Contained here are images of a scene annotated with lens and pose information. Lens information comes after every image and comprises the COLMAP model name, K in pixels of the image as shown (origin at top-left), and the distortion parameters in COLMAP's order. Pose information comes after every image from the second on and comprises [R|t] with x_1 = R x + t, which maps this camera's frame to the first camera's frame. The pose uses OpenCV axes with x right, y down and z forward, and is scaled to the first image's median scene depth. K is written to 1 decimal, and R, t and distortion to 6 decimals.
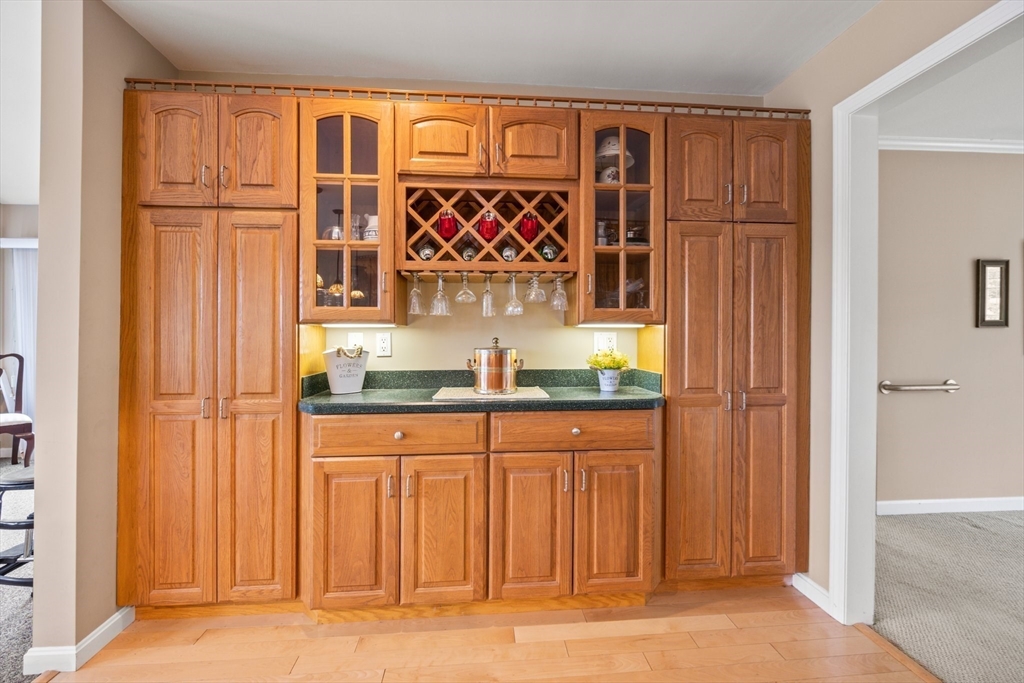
lens RADIAL K [[417.5, 0, 483.8], [0, 417.5, 334.5], [0, 0, 1]] dist [-0.001658, -0.000246]
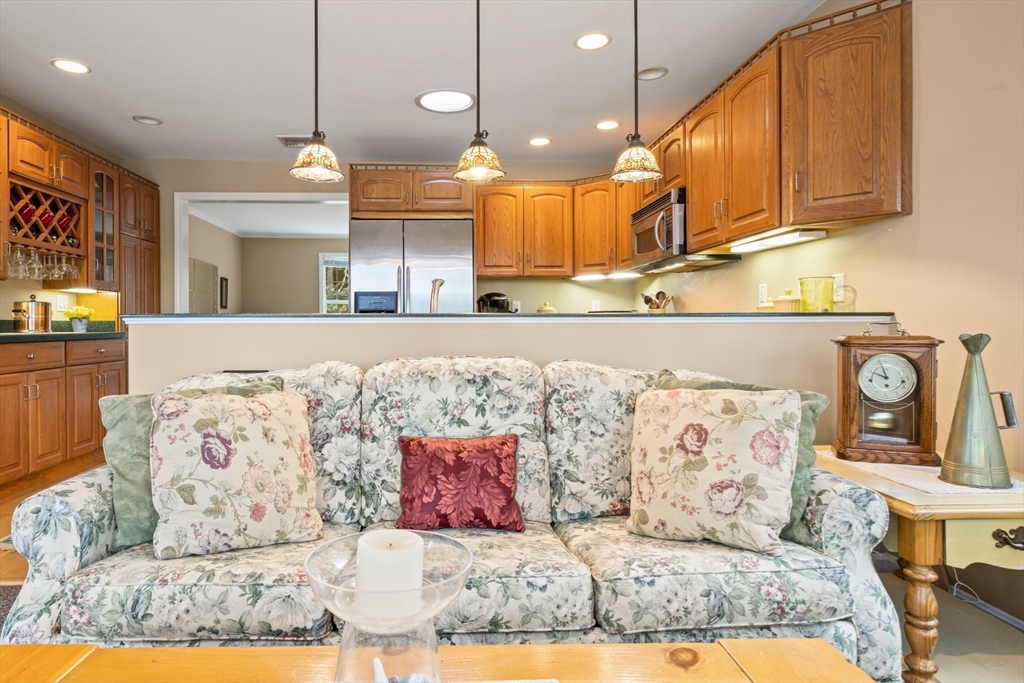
lens RADIAL K [[579.3, 0, 507.7], [0, 579.3, 322.3], [0, 0, 1]] dist [0.000759, 0.000211]
pose [[-0.043060, -0.000979, 0.999072, -2.094745], [0.008463, 0.999963, 0.001344, 0.117889], [-0.999037, 0.008513, -0.043050, -0.533766]]
